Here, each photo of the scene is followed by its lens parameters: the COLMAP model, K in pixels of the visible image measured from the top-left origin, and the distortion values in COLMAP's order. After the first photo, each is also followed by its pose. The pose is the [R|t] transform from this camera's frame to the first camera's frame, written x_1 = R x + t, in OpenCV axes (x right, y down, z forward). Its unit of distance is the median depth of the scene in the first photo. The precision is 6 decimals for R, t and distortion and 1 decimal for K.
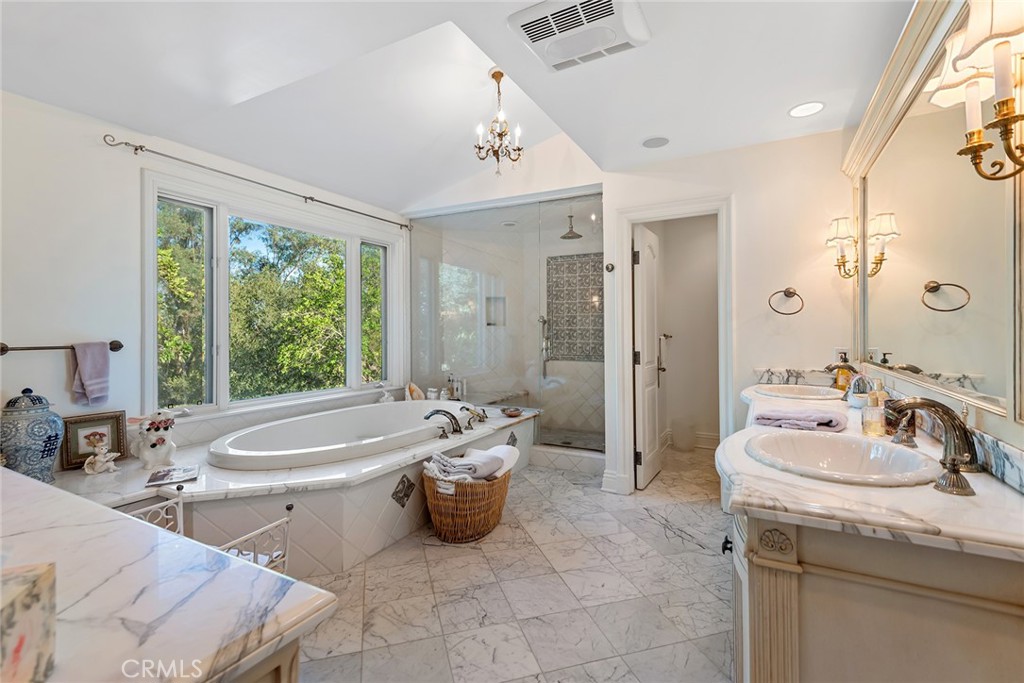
lens RADIAL K [[461.2, 0, 515.4], [0, 461.2, 345.7], [0, 0, 1]] dist [0.043185, -0.020189]
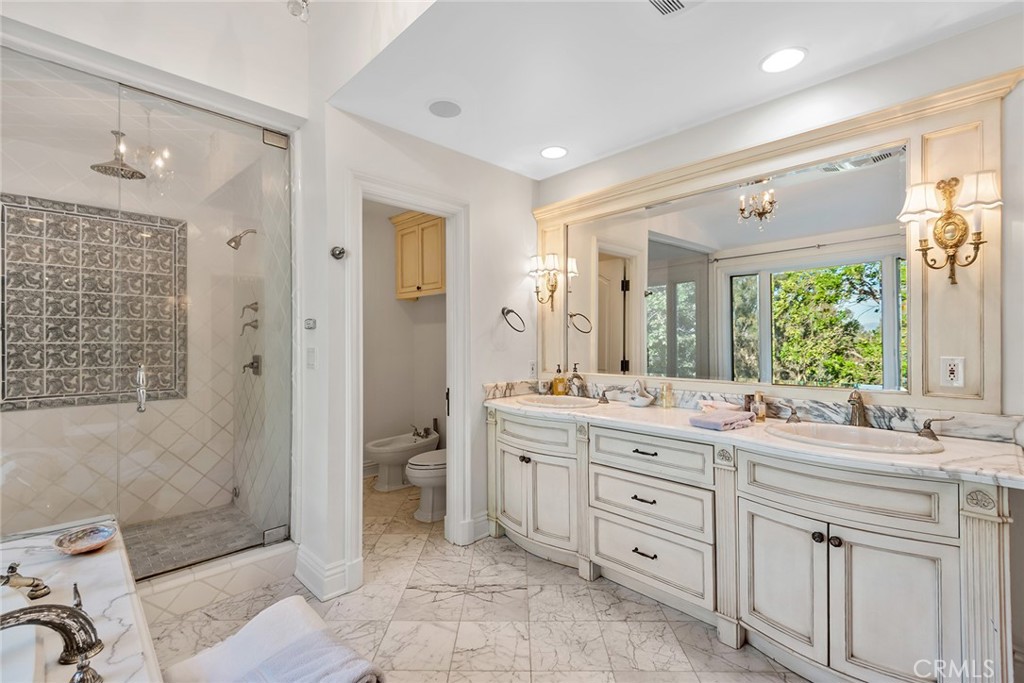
lens RADIAL K [[461.2, 0, 515.4], [0, 461.2, 345.7], [0, 0, 1]] dist [0.043185, -0.020189]
pose [[0.302567, -0.008360, 0.953091, -0.401055], [0.034195, 0.999413, -0.002090, -0.030684], [-0.952515, 0.033223, 0.302675, 0.638664]]
